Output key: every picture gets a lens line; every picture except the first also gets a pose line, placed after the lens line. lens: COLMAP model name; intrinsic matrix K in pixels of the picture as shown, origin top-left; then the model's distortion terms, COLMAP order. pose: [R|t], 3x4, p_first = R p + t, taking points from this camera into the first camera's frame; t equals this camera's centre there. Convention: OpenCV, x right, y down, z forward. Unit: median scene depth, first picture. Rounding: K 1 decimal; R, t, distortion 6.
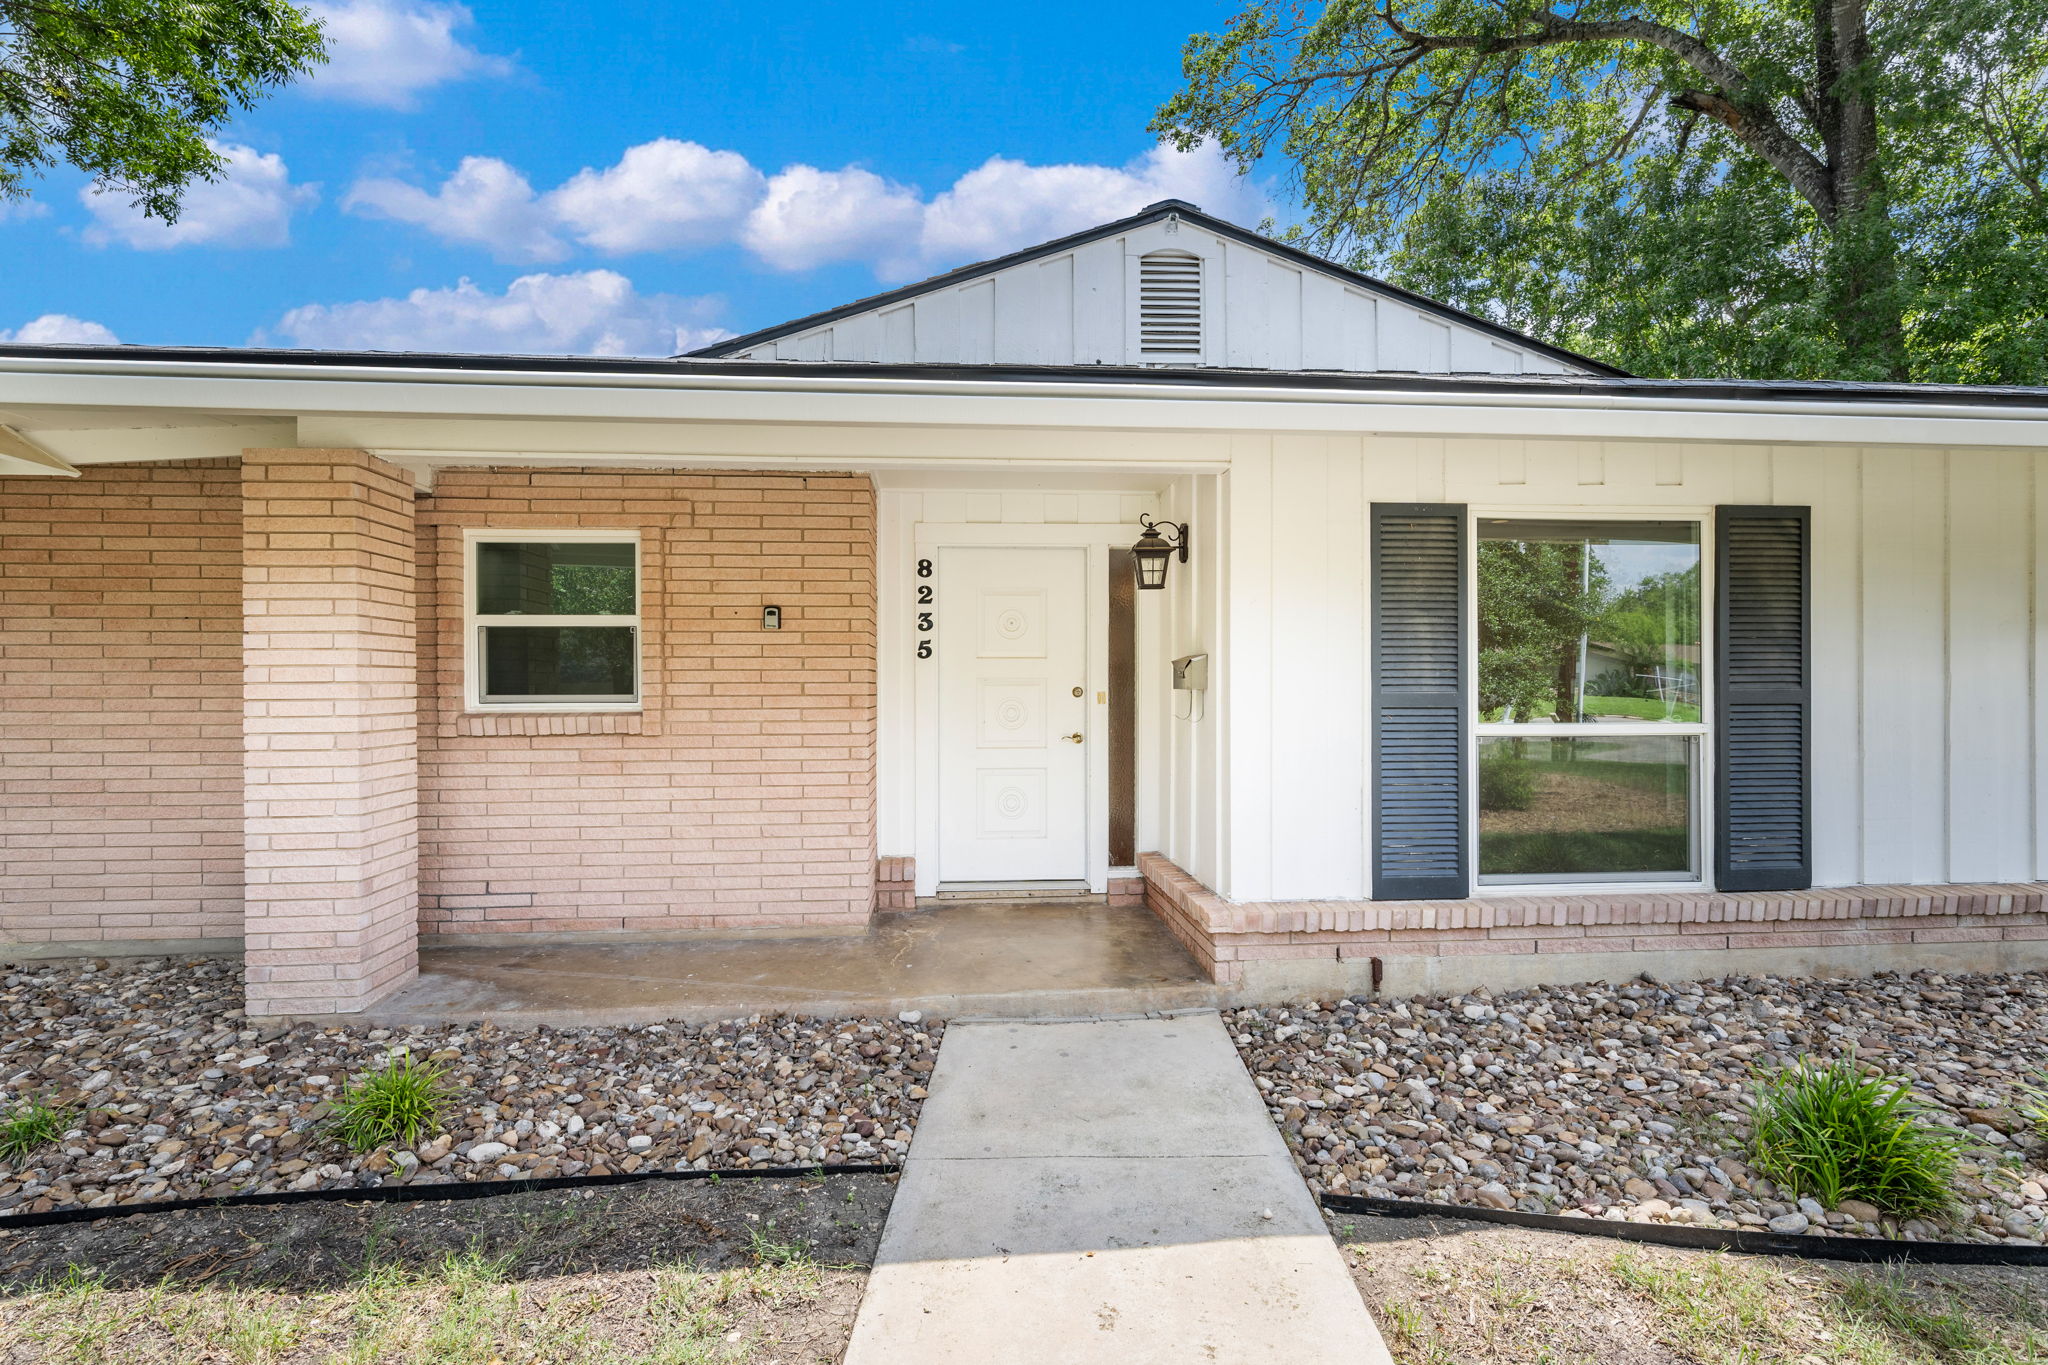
lens RADIAL K [[836.3, 0, 1009.1], [0, 836.3, 696.2], [0, 0, 1]] dist [-0.000423, -0.000014]
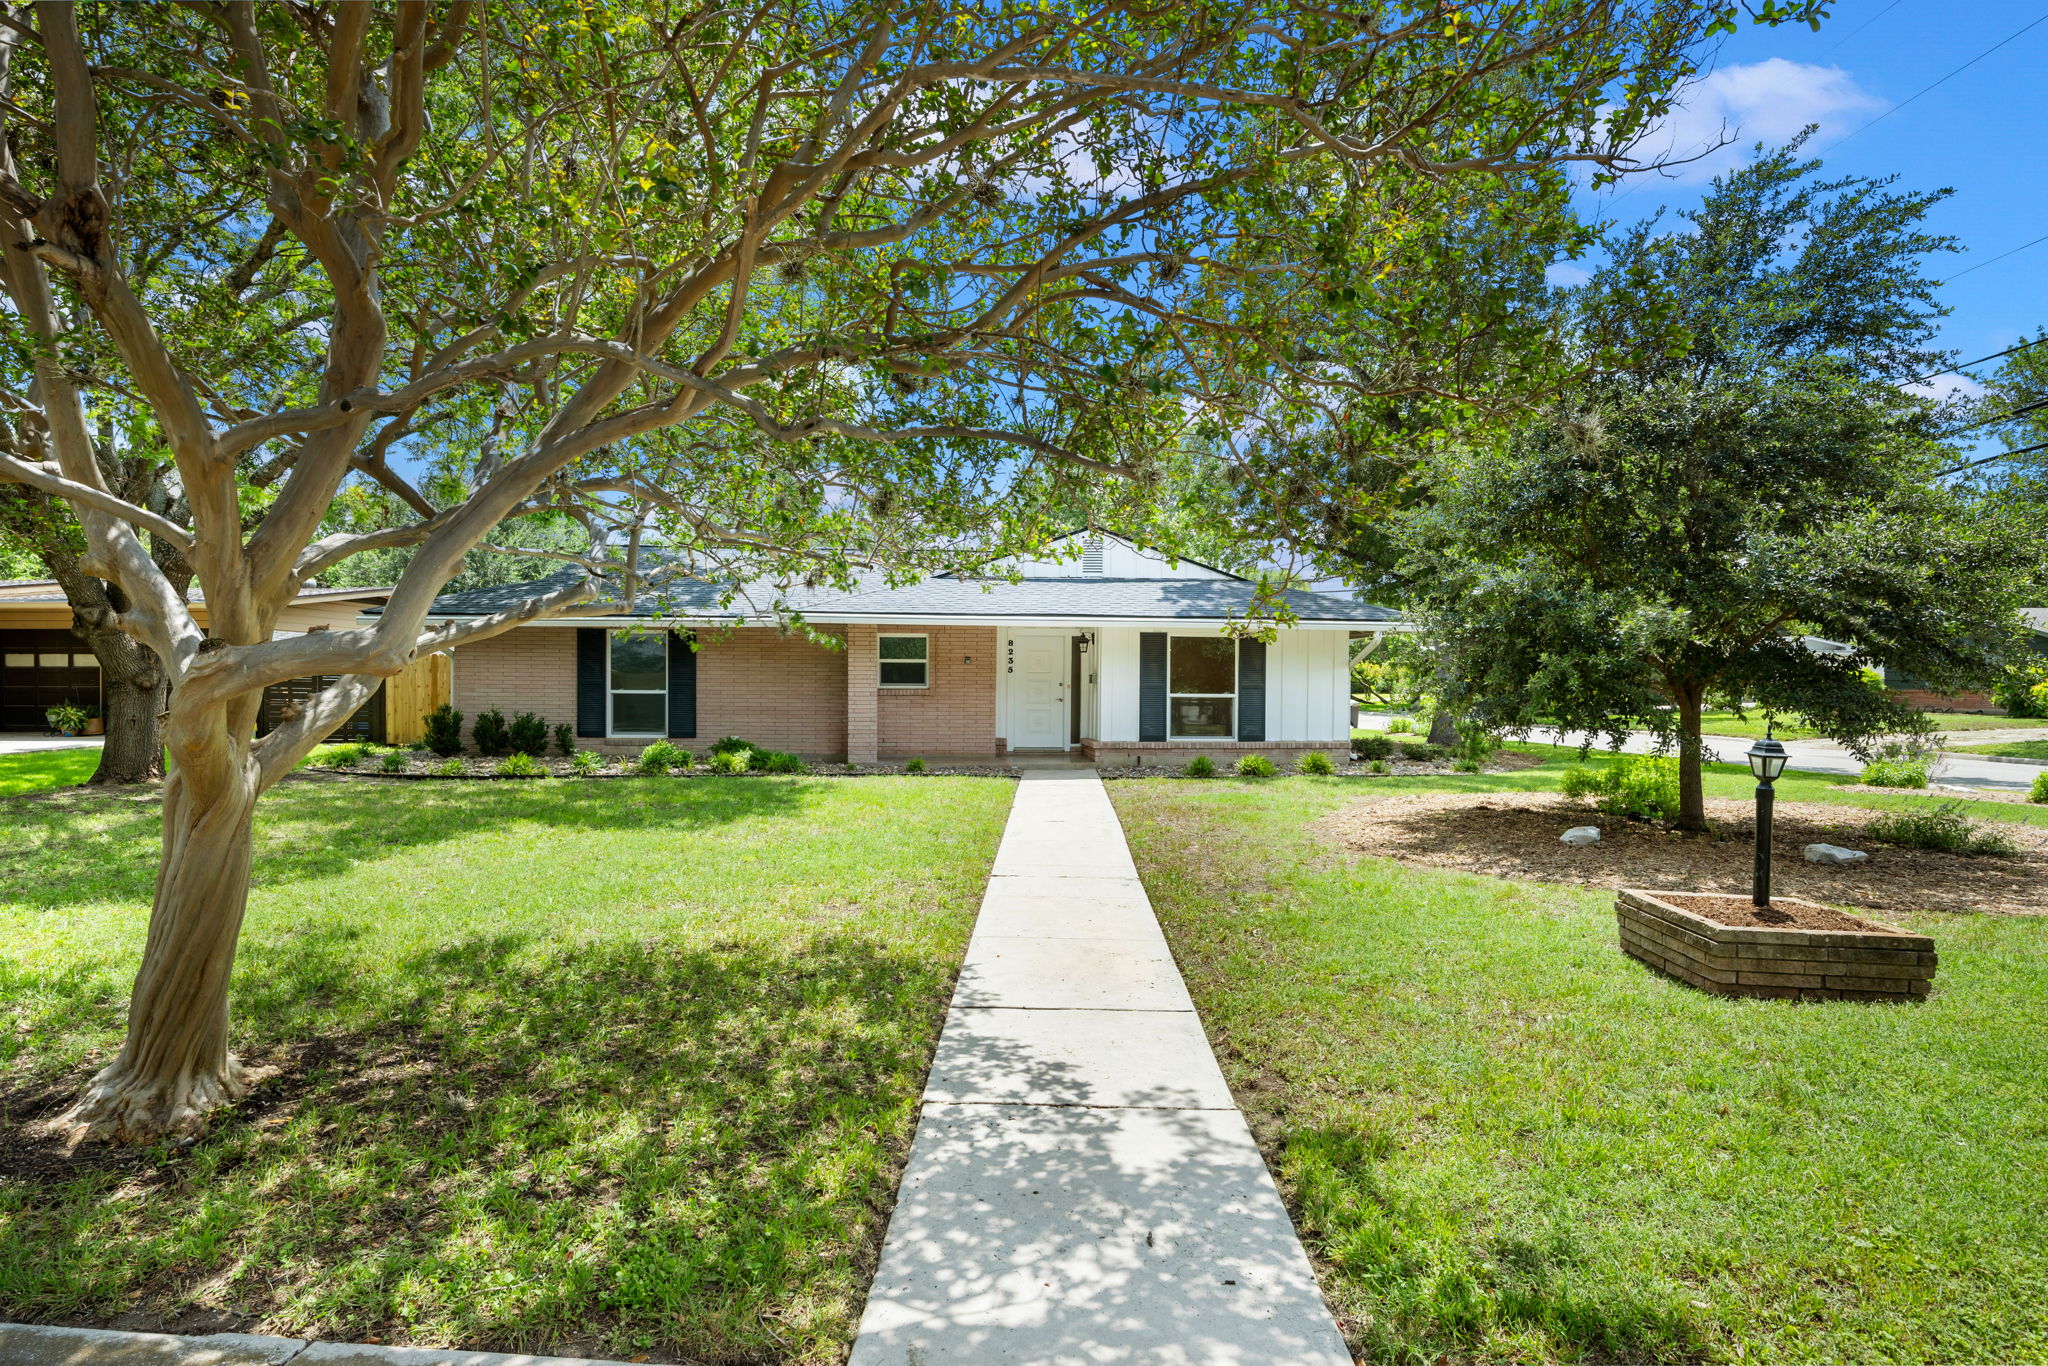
lens RADIAL K [[840.5, 0, 1009.9], [0, 840.5, 686.7], [0, 0, 1]] dist [-0.000979, 0.000099]
pose [[0.999906, 0.009923, -0.009485, -0.091384], [-0.010031, 0.999885, -0.011383, 0.049880], [0.009371, 0.011477, 0.999890, -2.547158]]
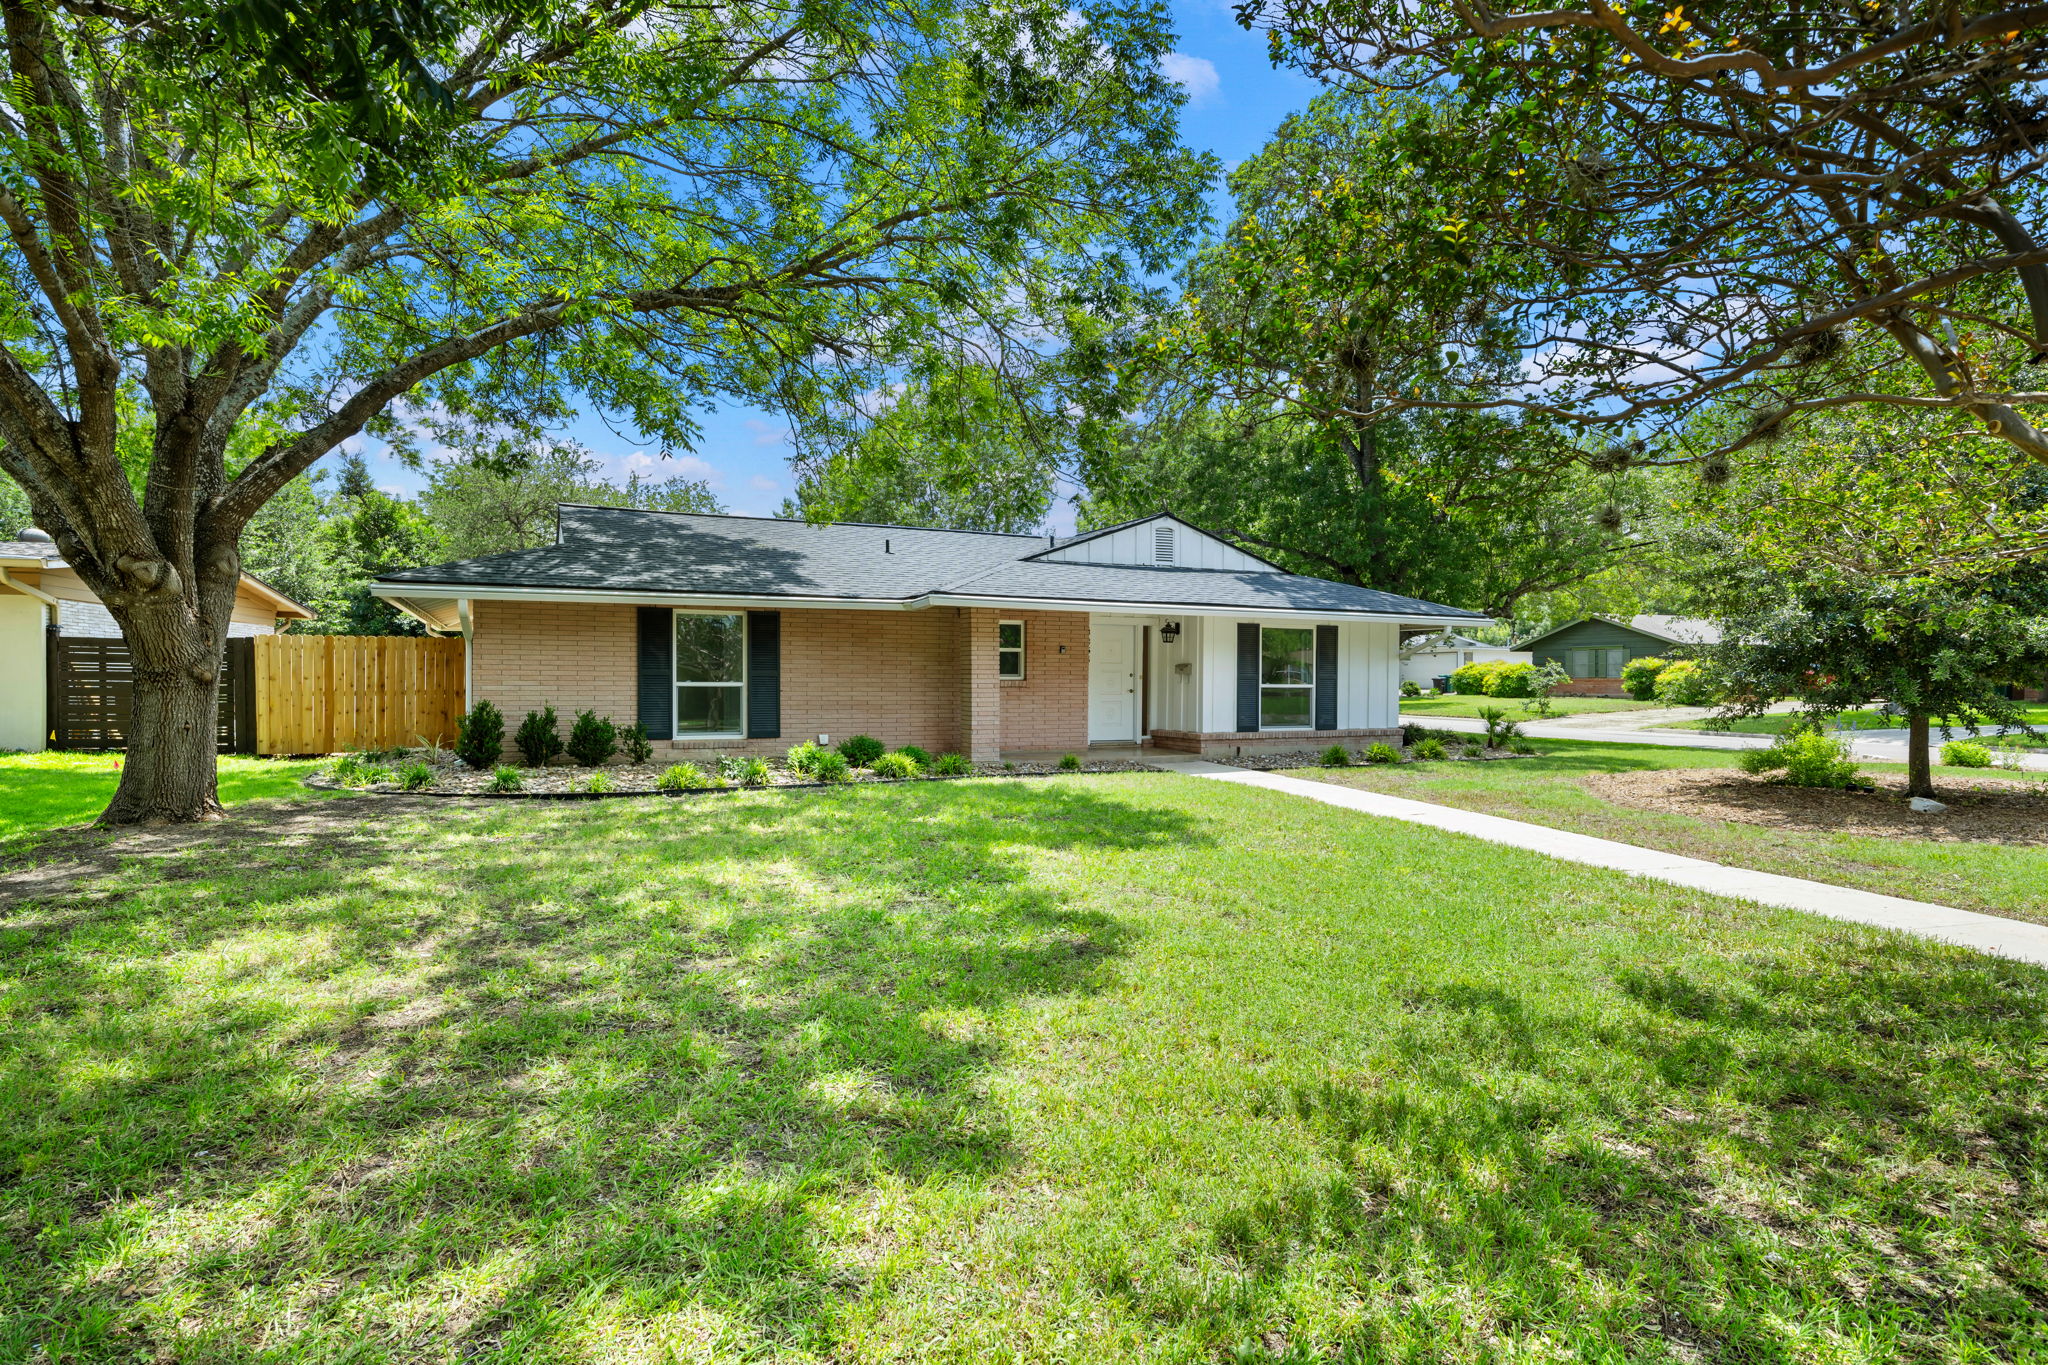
lens RADIAL K [[861.3, 0, 948.0], [0, 861.3, 695.7], [0, 0, 1]] dist [0.000056, 0.000000]
pose [[0.958281, 0.003160, 0.285811, -1.765693], [-0.005458, 0.999959, 0.007243, 0.061181], [-0.285776, -0.008500, 0.958259, -2.142112]]
